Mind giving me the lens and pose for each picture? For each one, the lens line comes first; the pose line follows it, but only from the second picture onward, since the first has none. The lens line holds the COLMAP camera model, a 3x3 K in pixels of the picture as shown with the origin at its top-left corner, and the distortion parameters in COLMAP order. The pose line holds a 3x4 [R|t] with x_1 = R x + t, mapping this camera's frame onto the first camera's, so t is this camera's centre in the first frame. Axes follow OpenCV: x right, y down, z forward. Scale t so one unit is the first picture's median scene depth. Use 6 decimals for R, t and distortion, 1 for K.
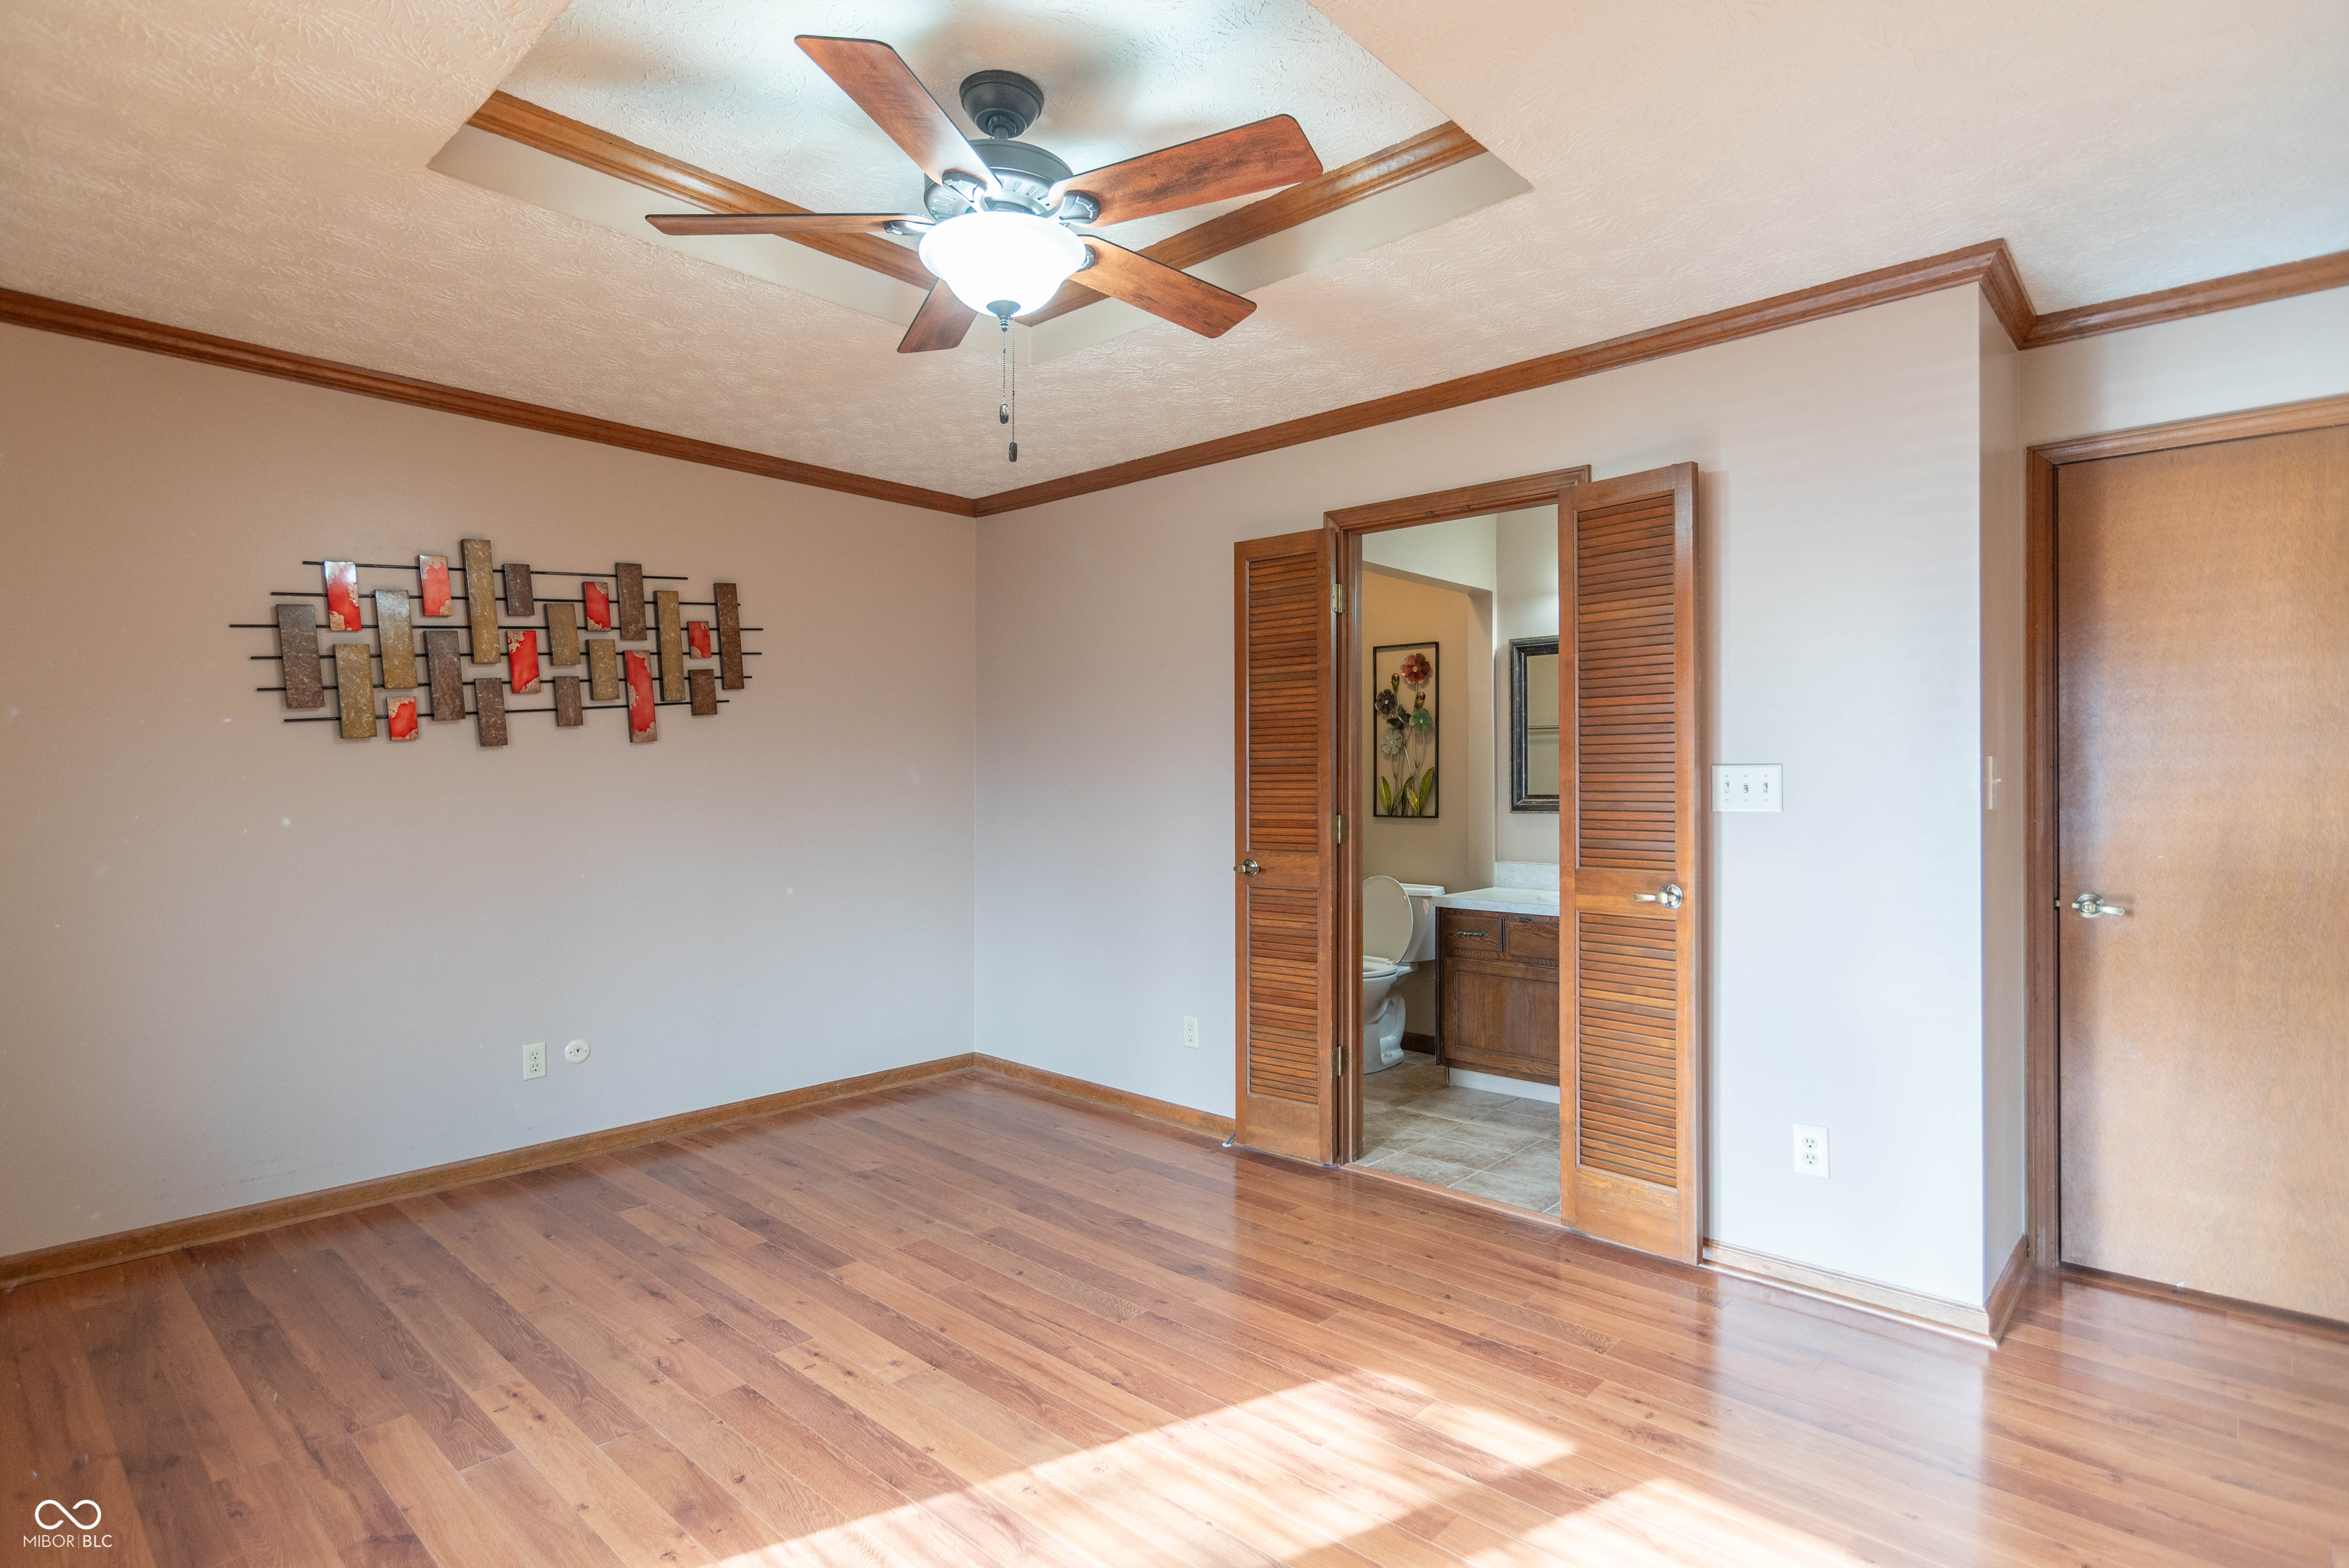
lens RADIAL K [[1191.8, 0, 1170.5], [0, 1191.8, 761.0], [0, 0, 1]] dist [-0.005652, 0.001453]
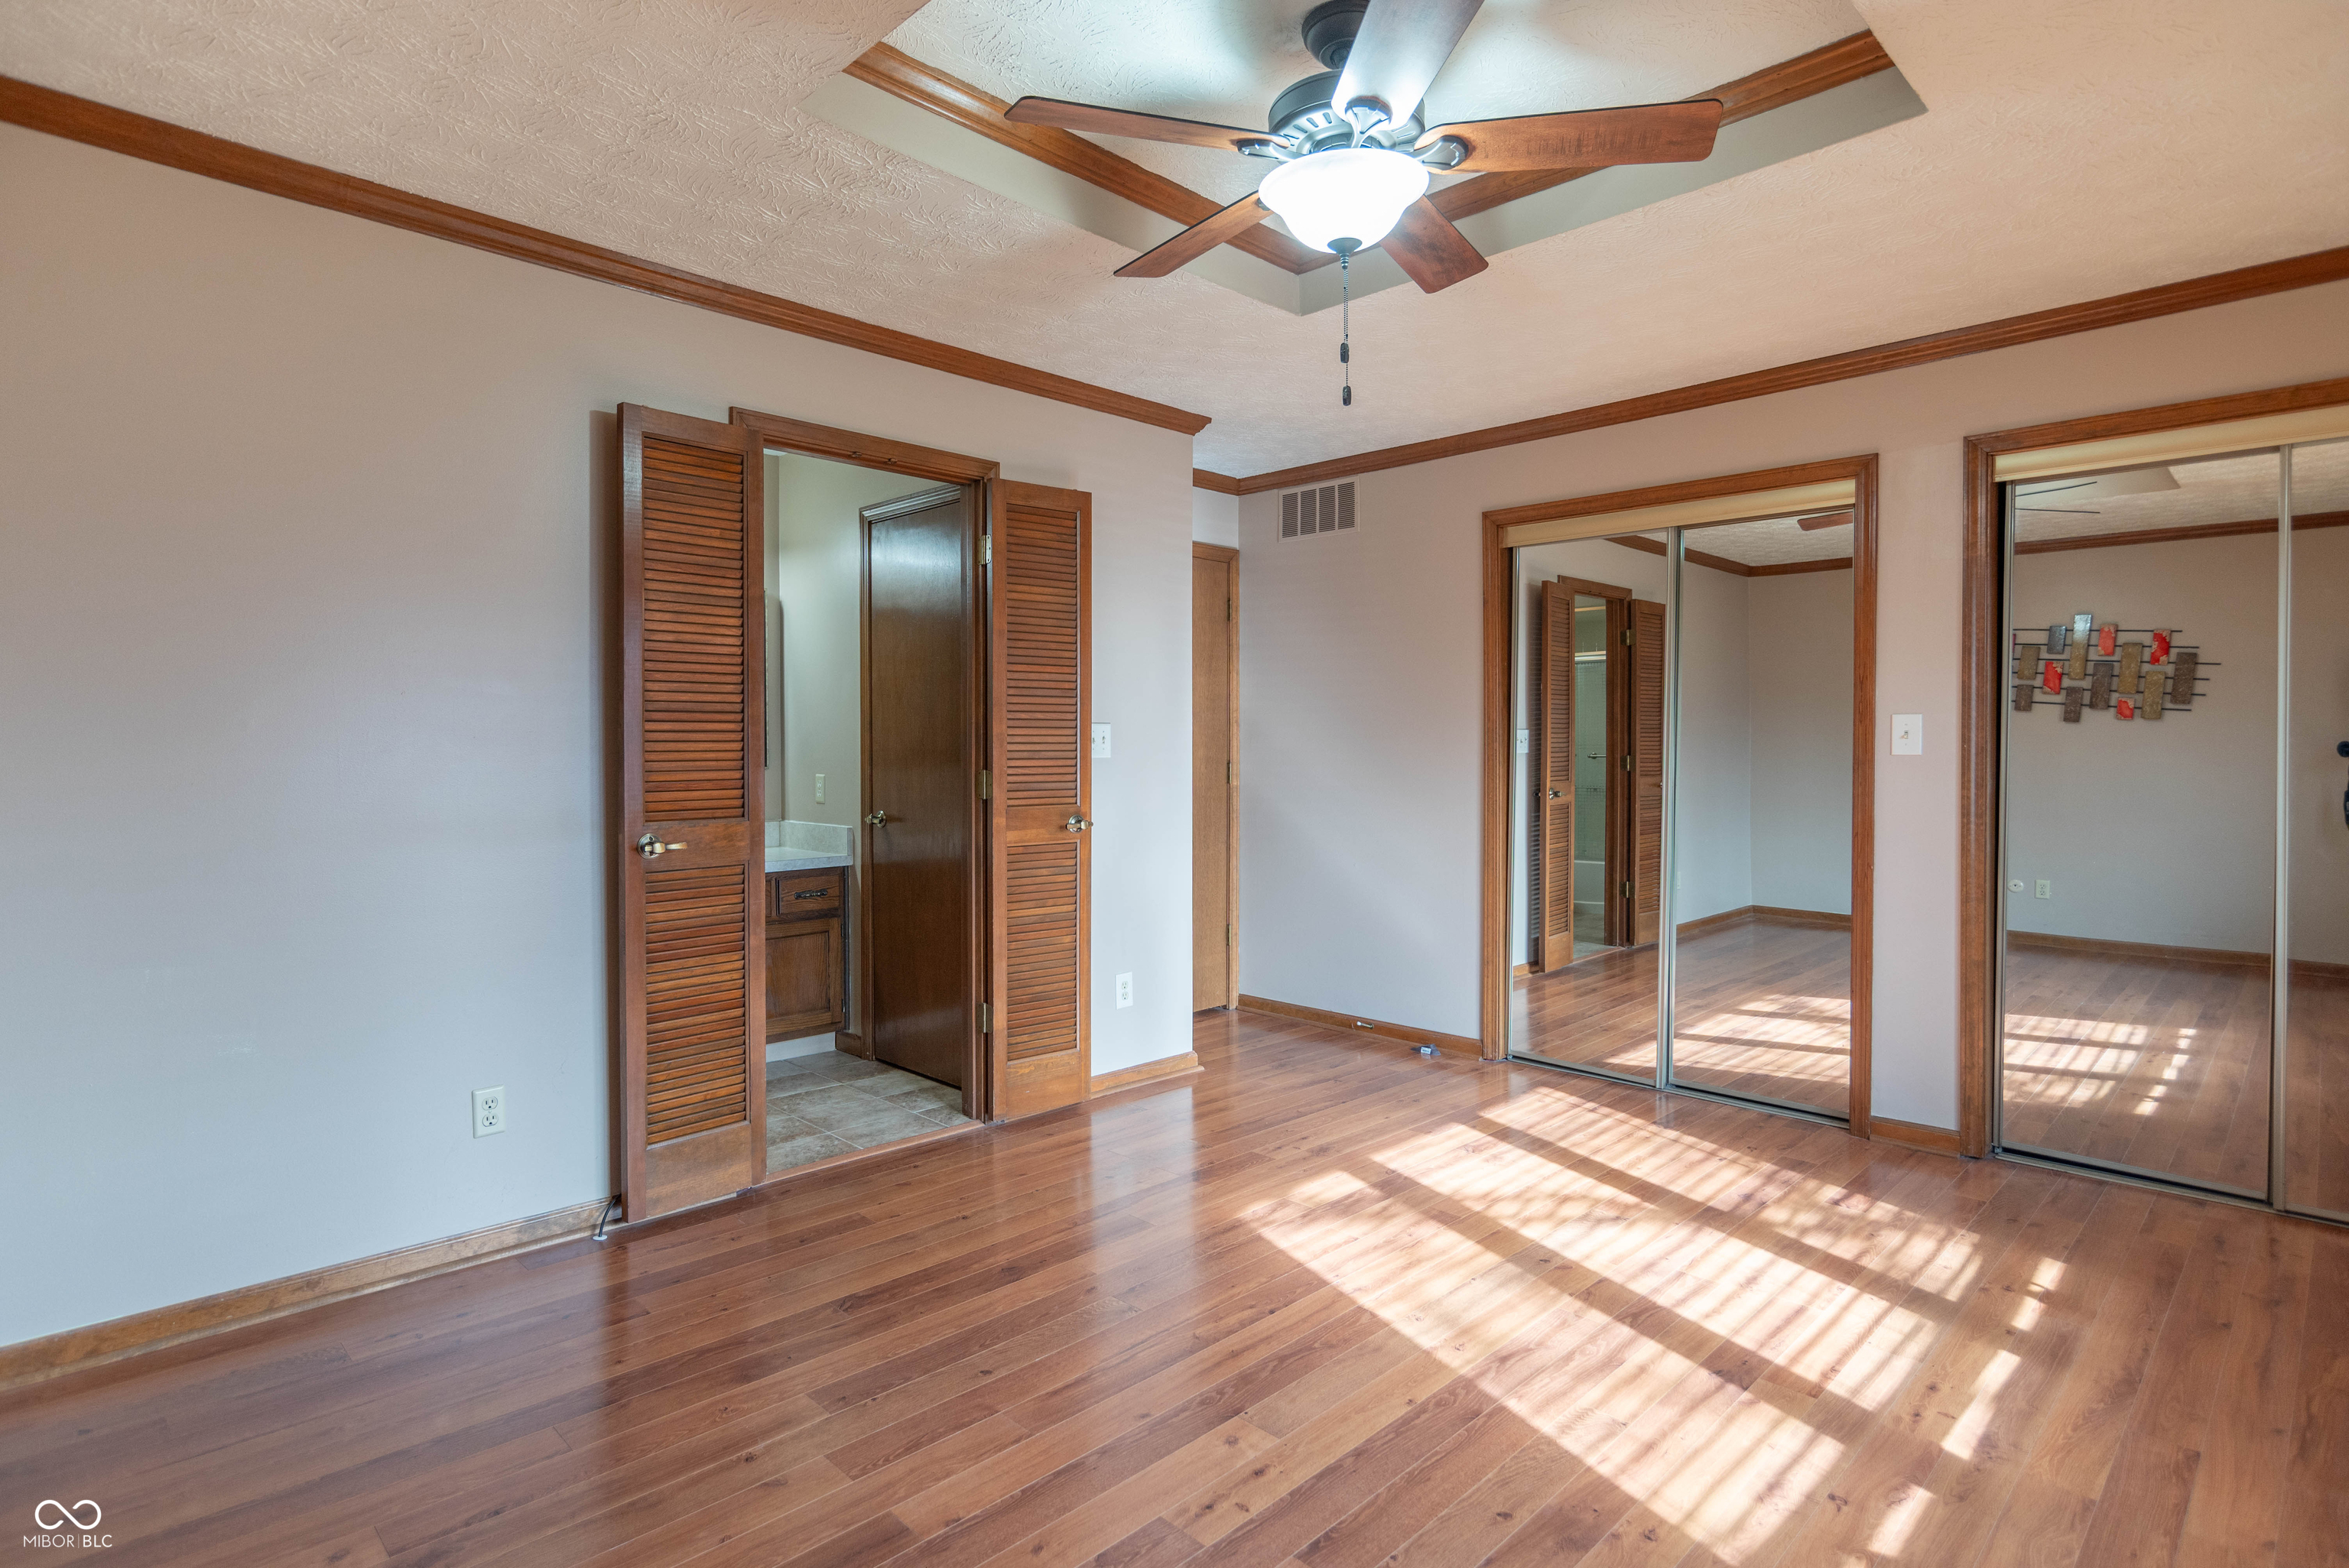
lens RADIAL K [[1189.3, 0, 1167.7], [0, 1189.3, 740.6], [0, 0, 1]] dist [-0.000175, 0.000668]
pose [[0.042587, 0.006556, 0.999071, -0.744521], [-0.019635, 0.999791, -0.005724, 0.024275], [-0.998900, -0.019373, 0.042707, 0.724926]]
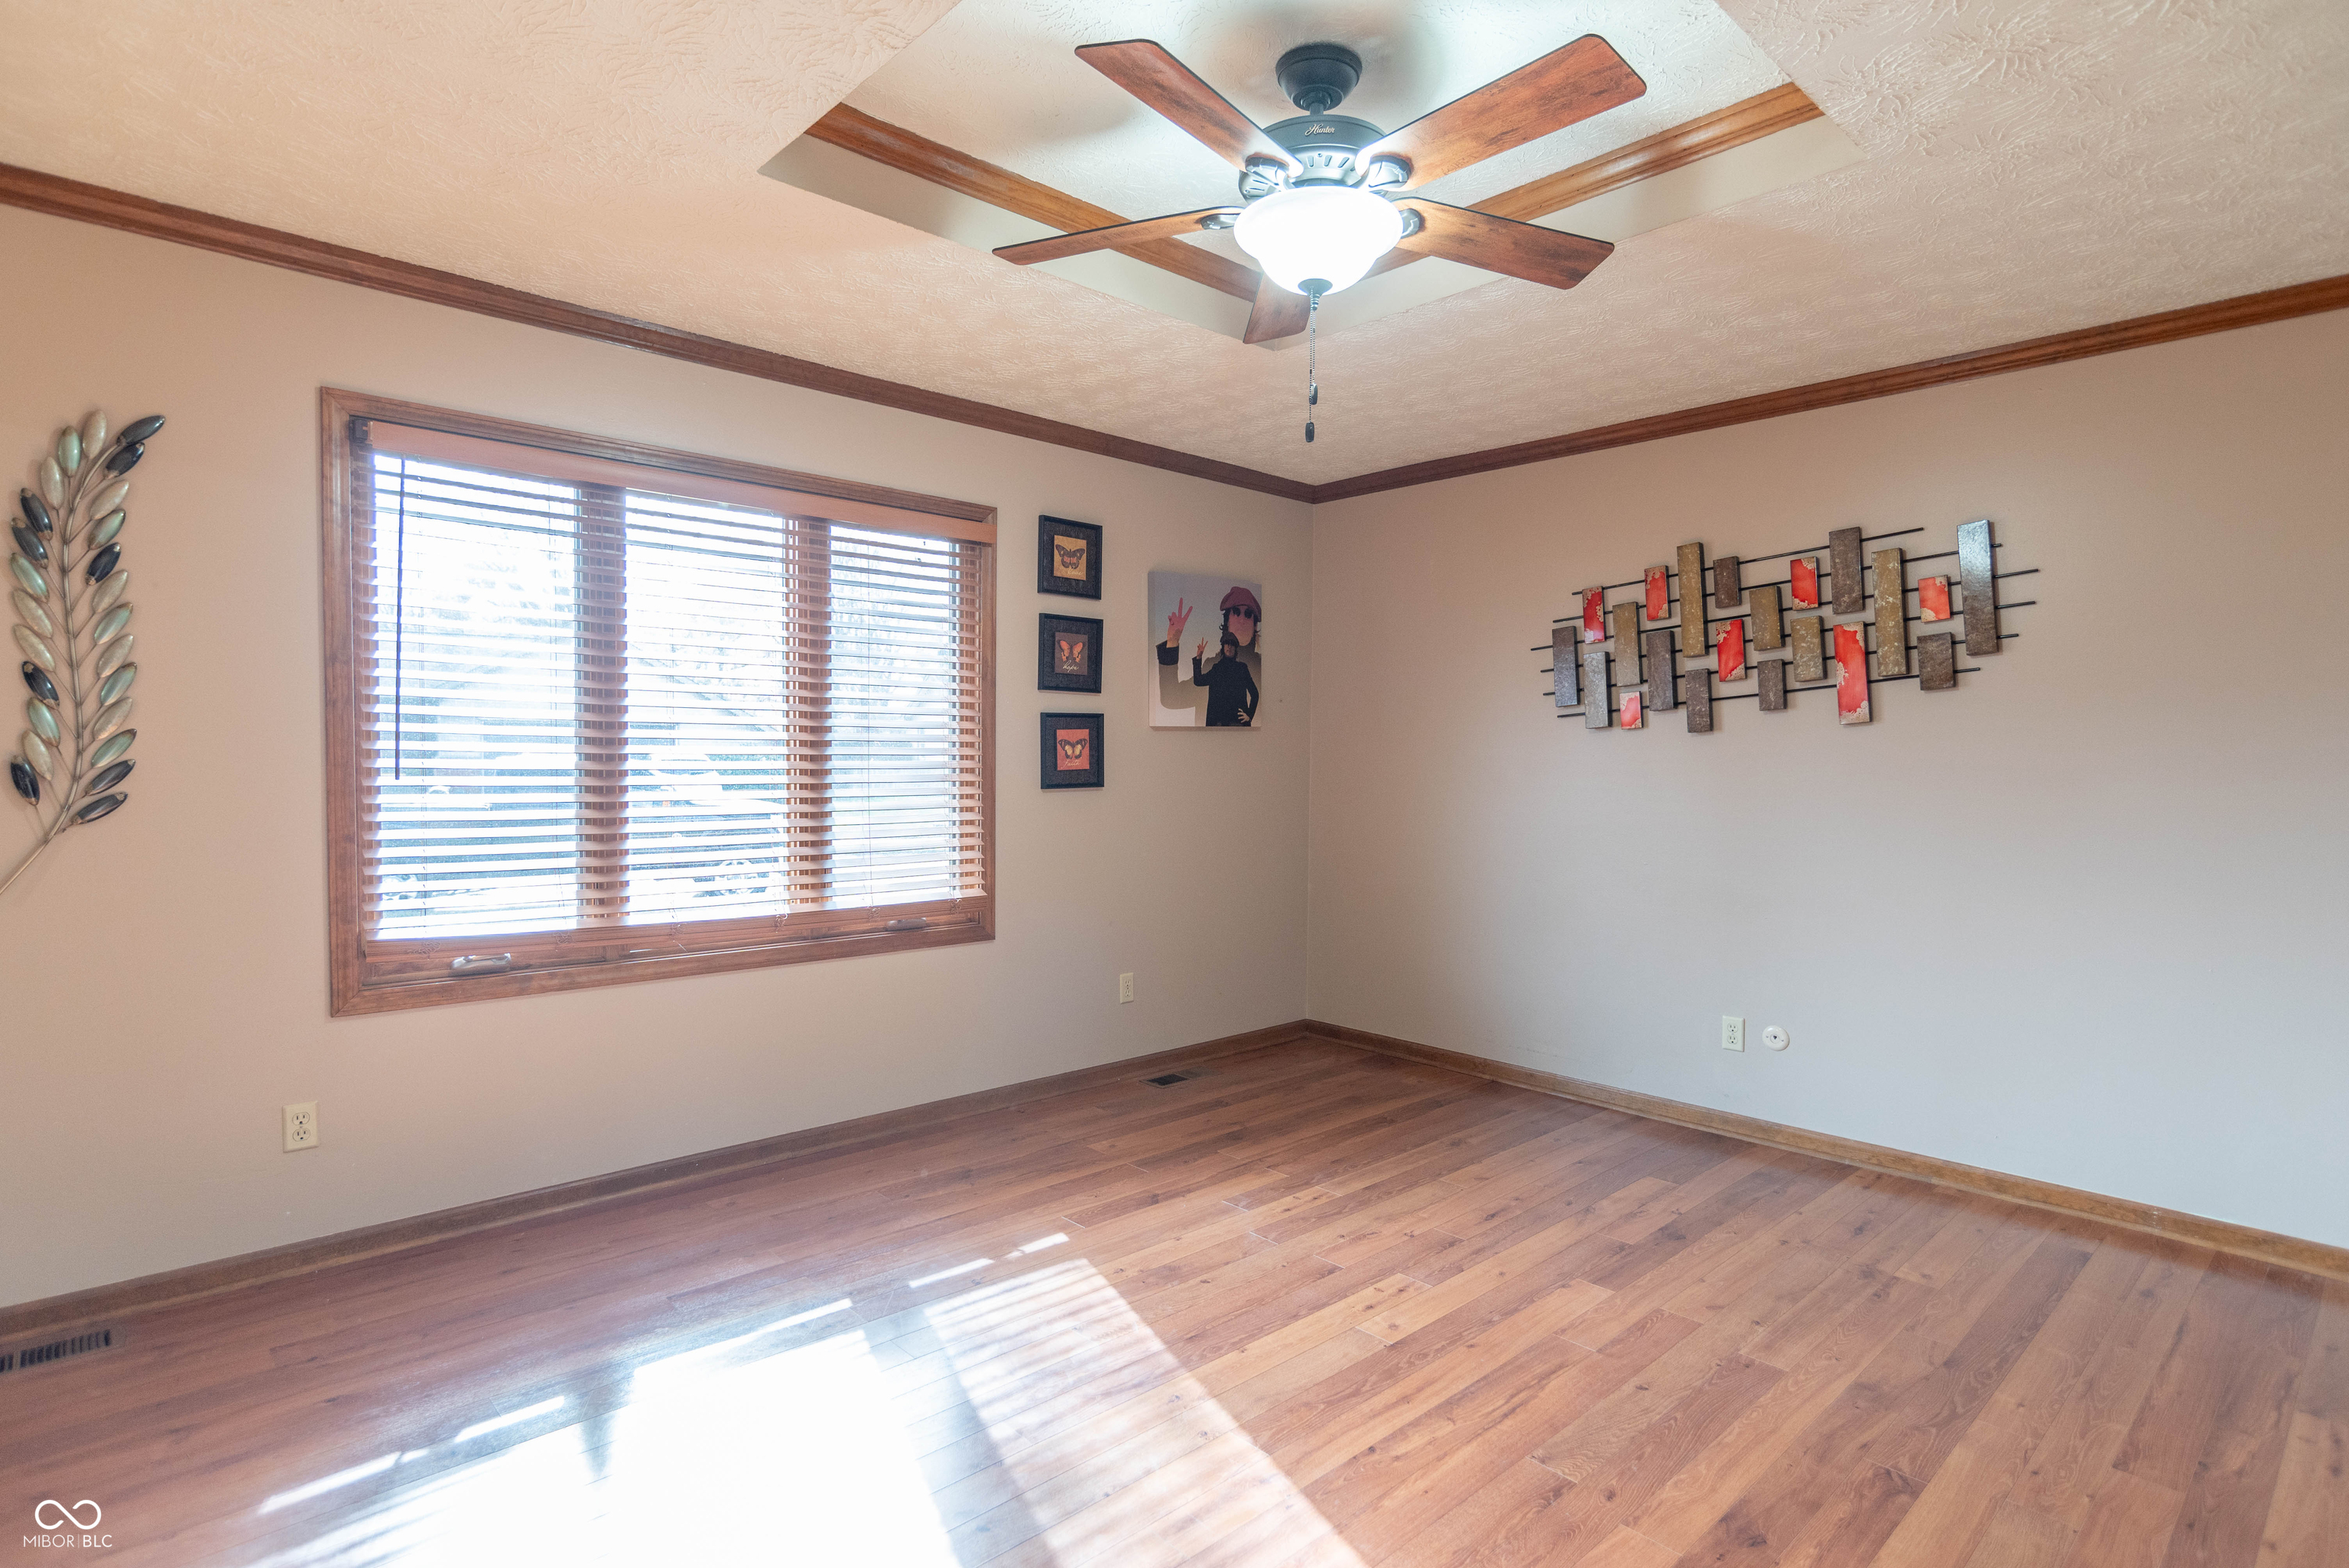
lens RADIAL K [[1183.2, 0, 1176.3], [0, 1183.2, 780.7], [0, 0, 1]] dist [-0.004279, 0.000811]
pose [[-0.070633, 0.024330, -0.997206, 0.567628], [0.004942, 0.999699, 0.024041, 0.003661], [0.997490, -0.003230, -0.070732, 0.630576]]
